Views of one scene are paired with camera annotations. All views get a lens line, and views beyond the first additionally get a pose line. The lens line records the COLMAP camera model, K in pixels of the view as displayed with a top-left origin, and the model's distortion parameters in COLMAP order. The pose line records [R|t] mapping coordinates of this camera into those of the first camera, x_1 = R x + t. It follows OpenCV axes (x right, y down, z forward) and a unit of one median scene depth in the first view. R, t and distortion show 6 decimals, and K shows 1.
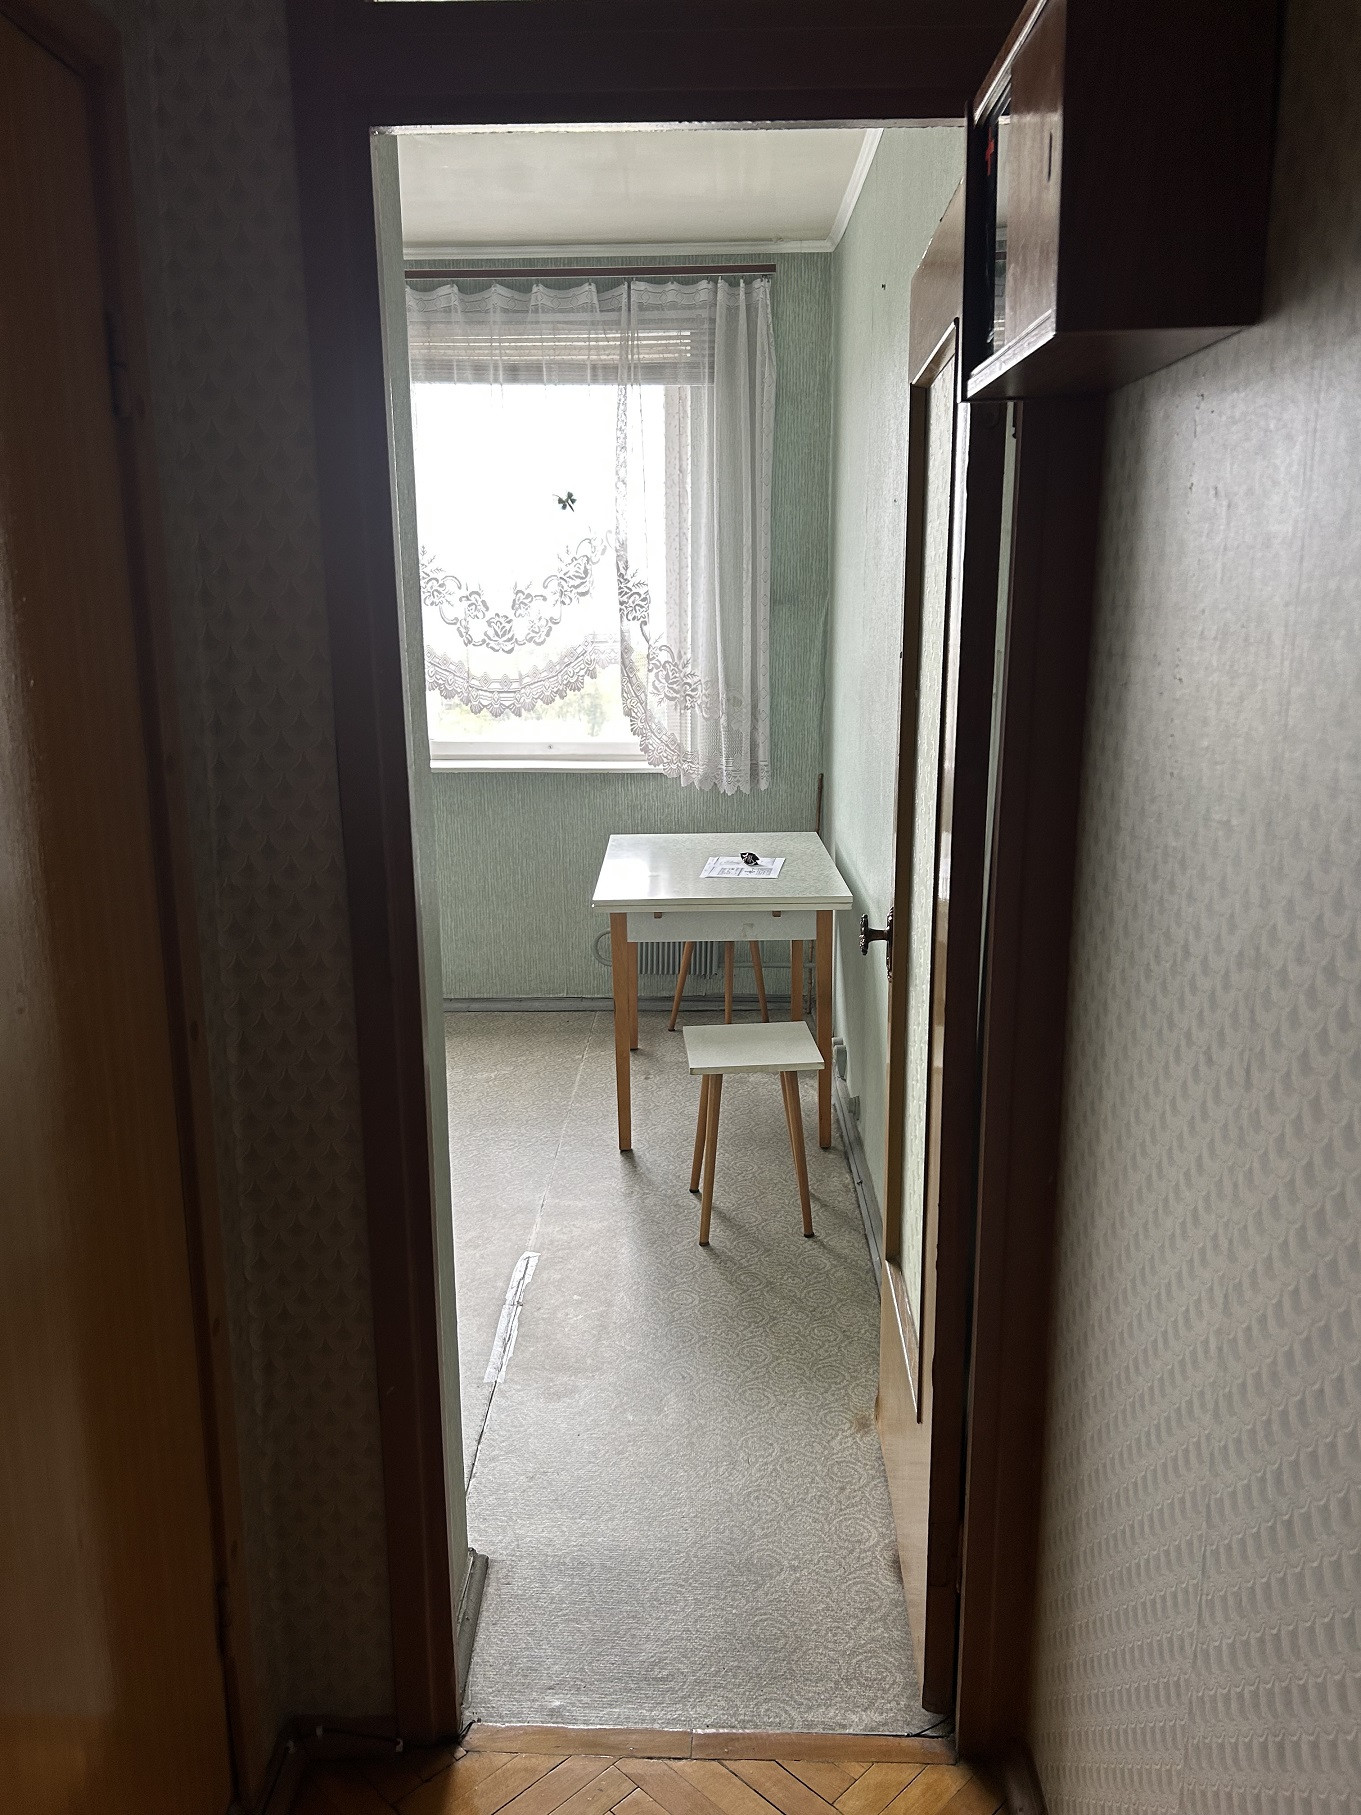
lens RADIAL K [[1381.9, 0, 703.4], [0, 1381.9, 974.3], [0, 0, 1]] dist [0.066011, -0.084139]
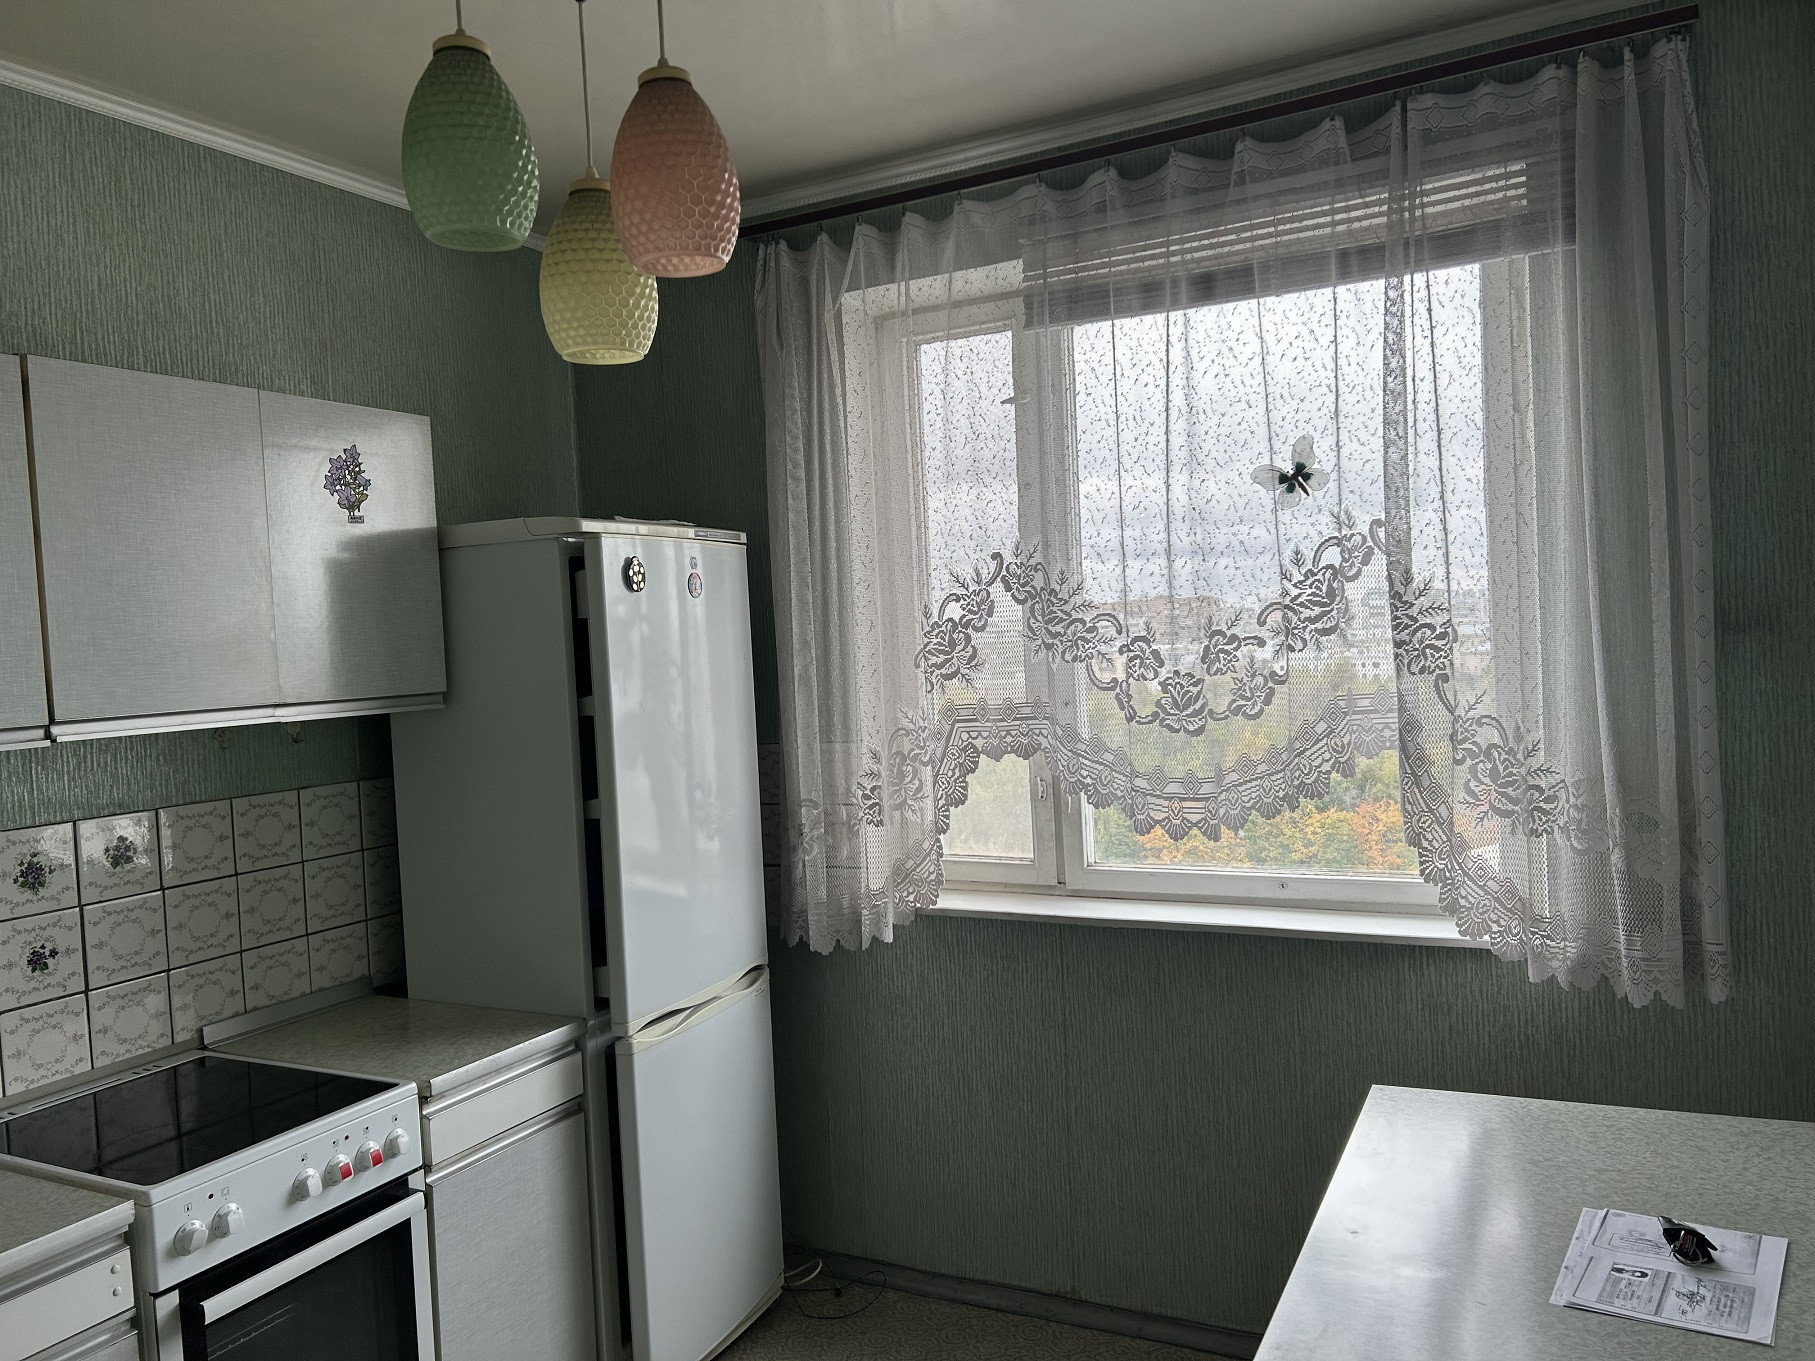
lens RADIAL K [[1381.9, 0, 907.5], [0, 1381.9, 689.7], [0, 0, 1]] dist [0.066011, -0.084139]
pose [[0.890414, -0.027346, -0.454330, 0.017607], [-0.074024, 0.976203, -0.203833, -0.122905], [0.449092, 0.215127, 0.867200, 0.438475]]
